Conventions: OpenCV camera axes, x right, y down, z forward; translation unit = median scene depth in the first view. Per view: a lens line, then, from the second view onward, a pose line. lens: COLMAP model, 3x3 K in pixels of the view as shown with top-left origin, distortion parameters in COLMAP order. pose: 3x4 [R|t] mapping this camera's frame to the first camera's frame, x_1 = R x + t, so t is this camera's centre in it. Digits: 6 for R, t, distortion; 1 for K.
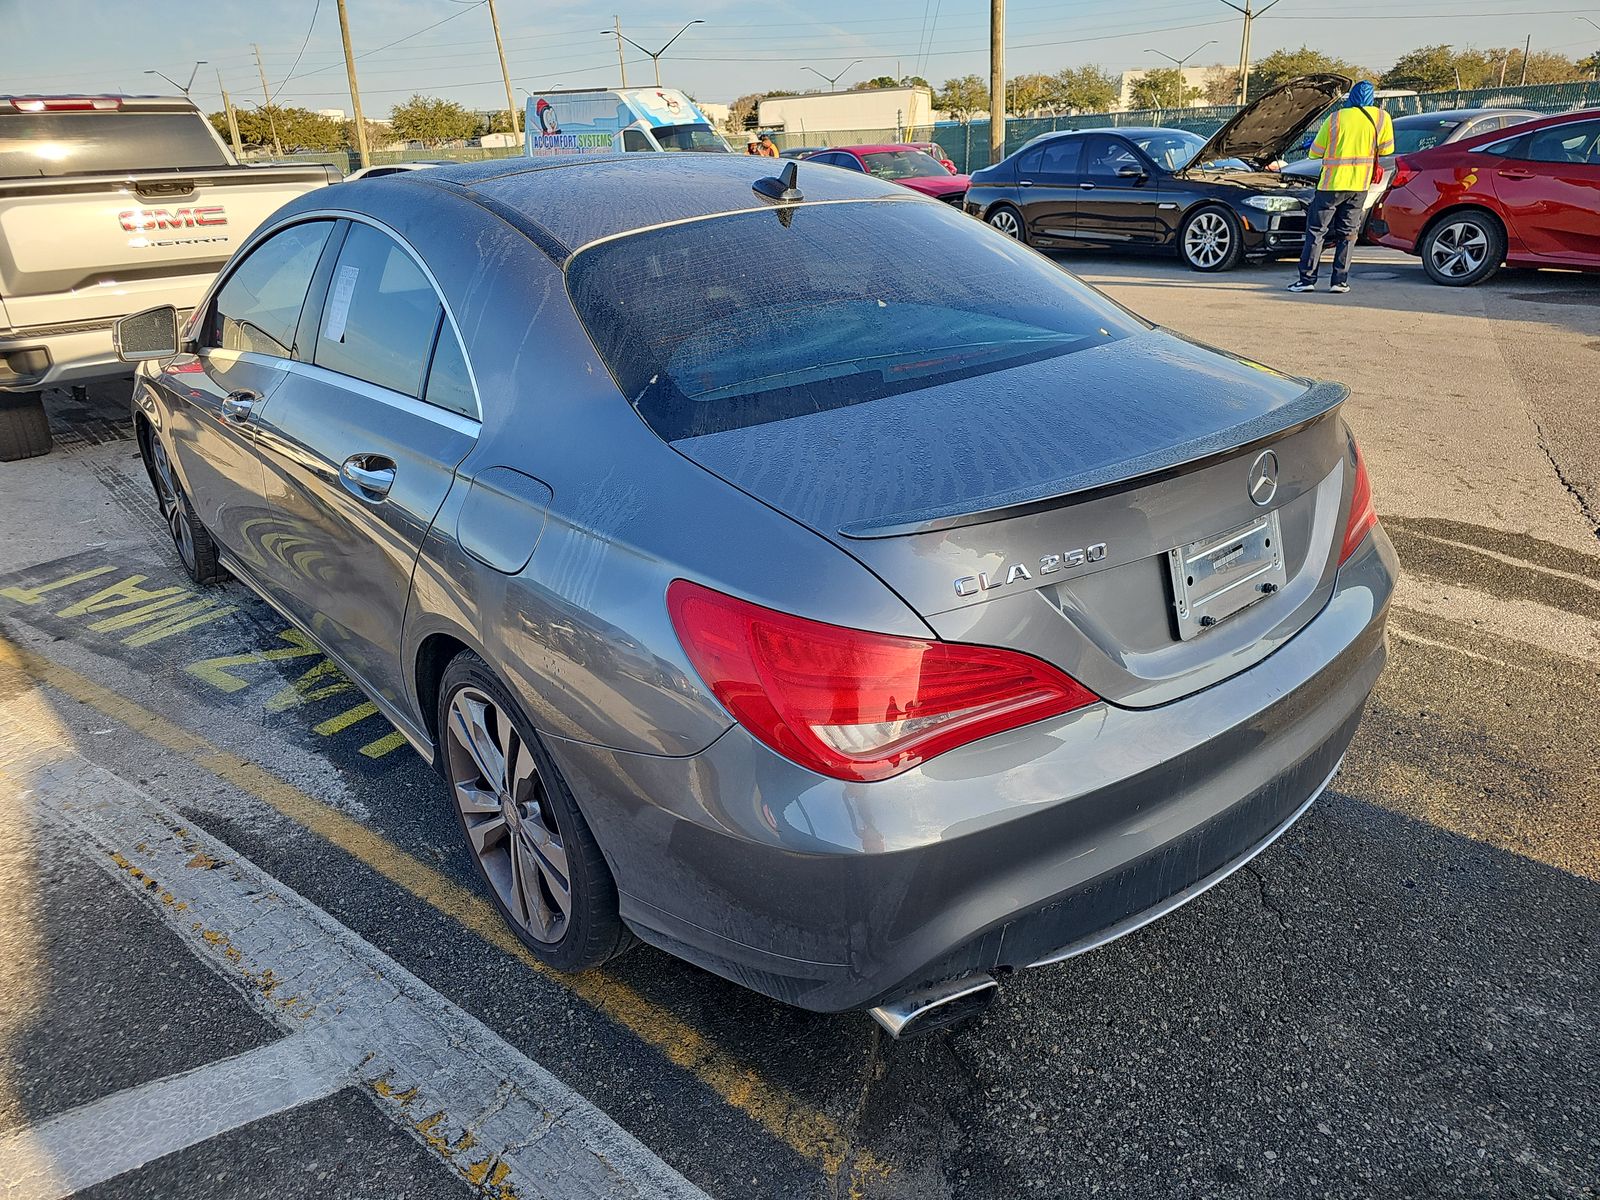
lens RADIAL K [[1097.0, 0, 803.8], [0, 1097.0, 604.8], [0, 0, 1]] dist [0.020153, -0.017483]
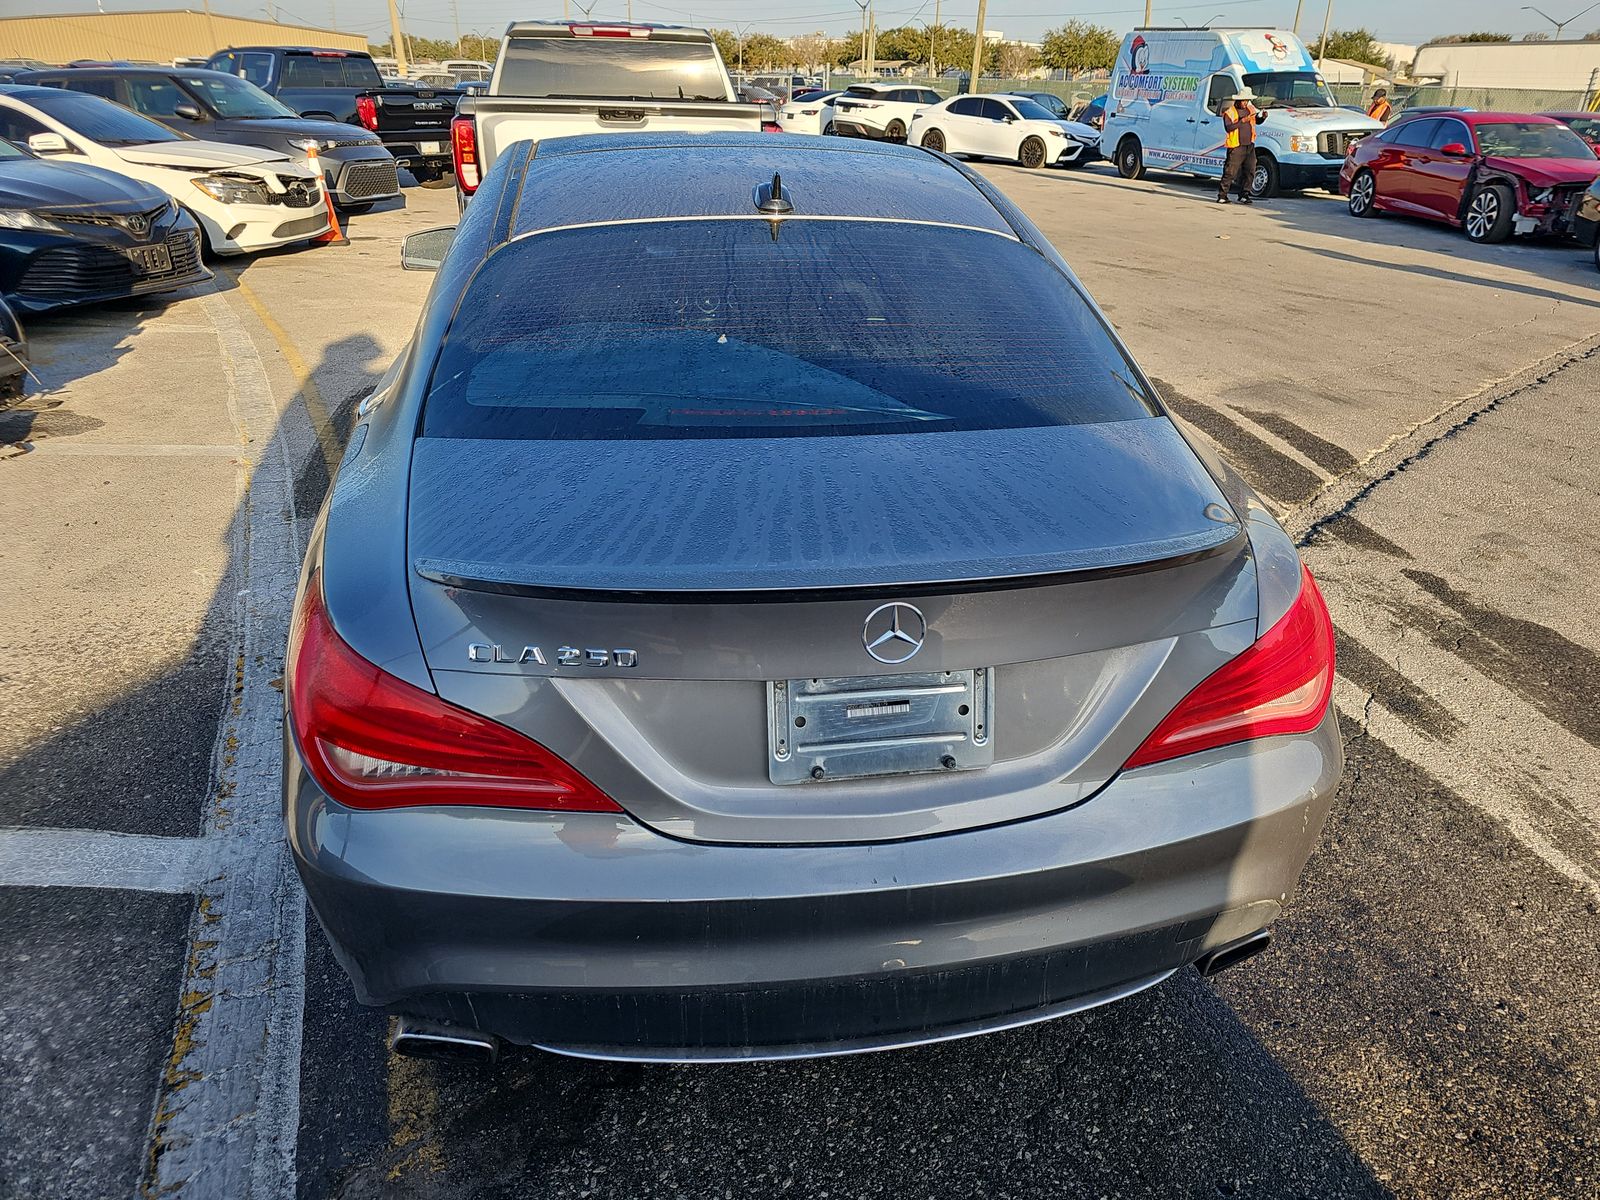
lens RADIAL K [[1097.0, 0, 803.8], [0, 1097.0, 604.8], [0, 0, 1]] dist [0.020153, -0.017483]
pose [[0.857462, 0.275334, -0.434685, 0.544219], [-0.251470, 0.961267, 0.112824, -0.161571], [0.448912, 0.012568, 0.893488, 0.176149]]
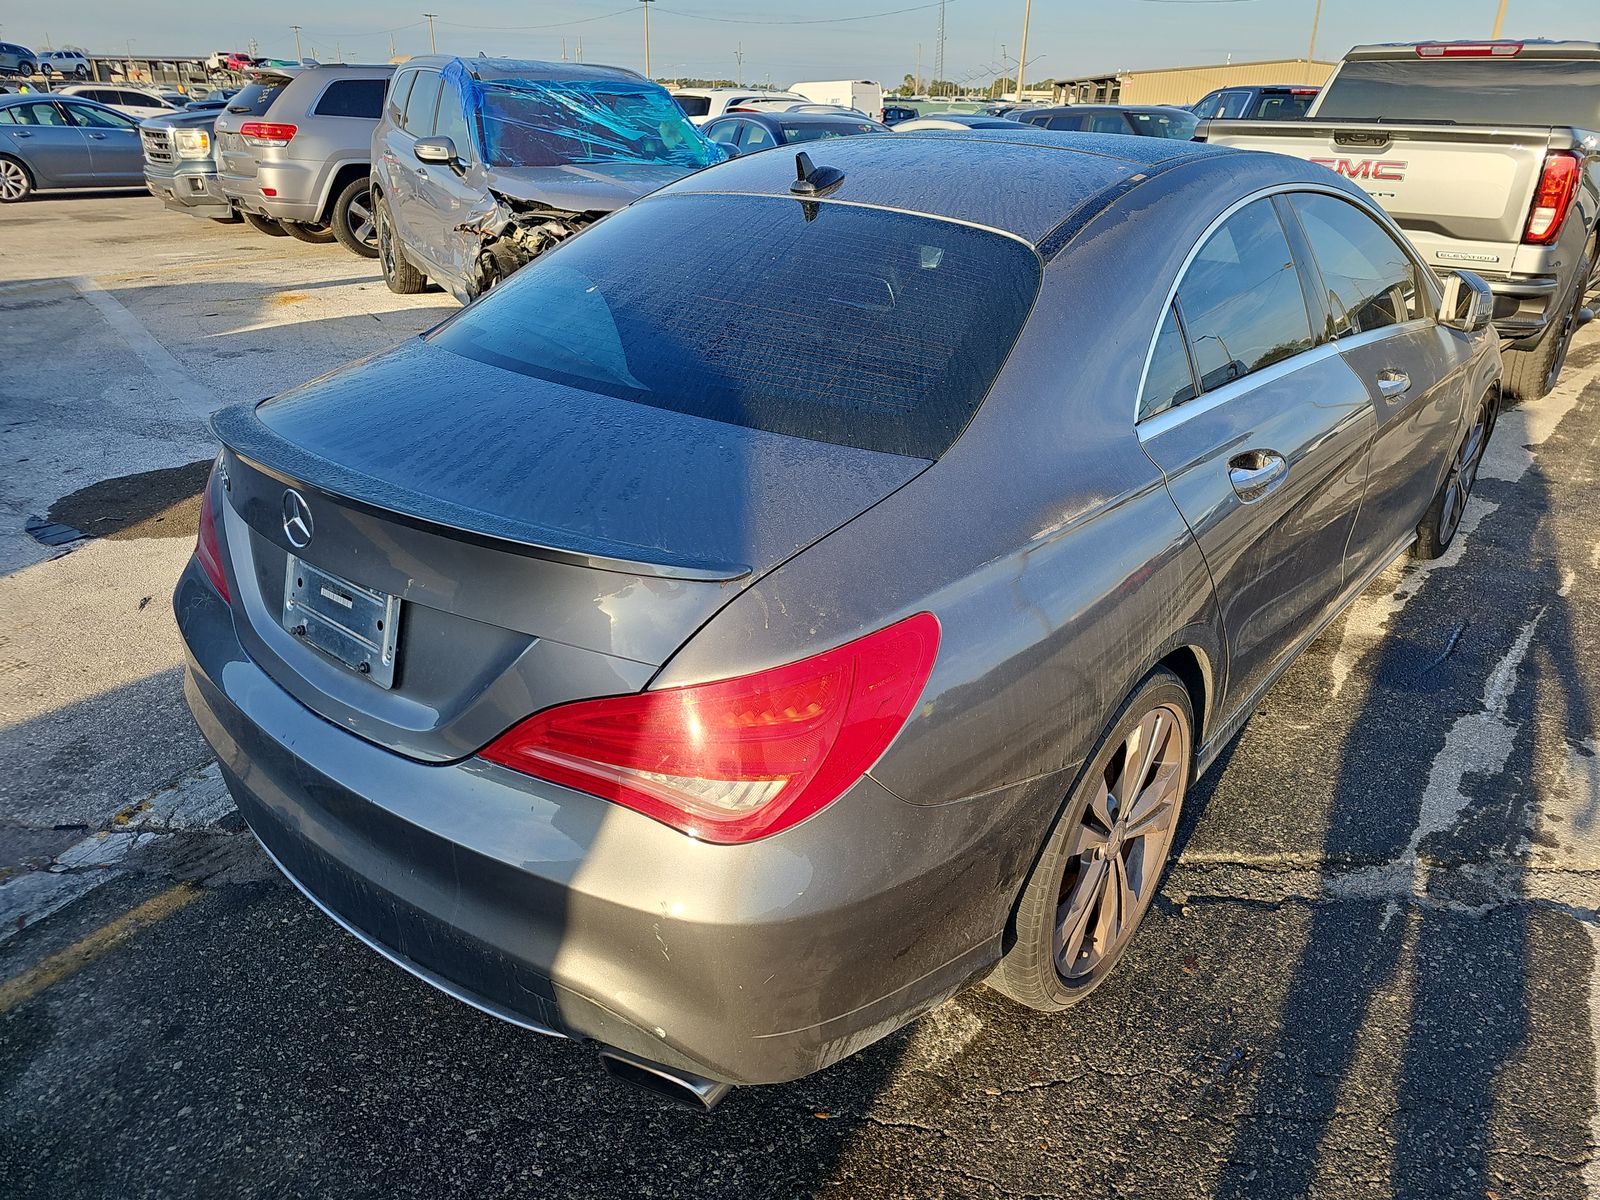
lens RADIAL K [[1095.3, 0, 799.9], [0, 1095.3, 576.3], [0, 0, 1]] dist [0.004926, -0.002491]
pose [[0.158642, 0.432401, -0.887616, 1.016709], [-0.400641, 0.849853, 0.342399, -0.429899], [0.902397, 0.301296, 0.308060, 0.850890]]
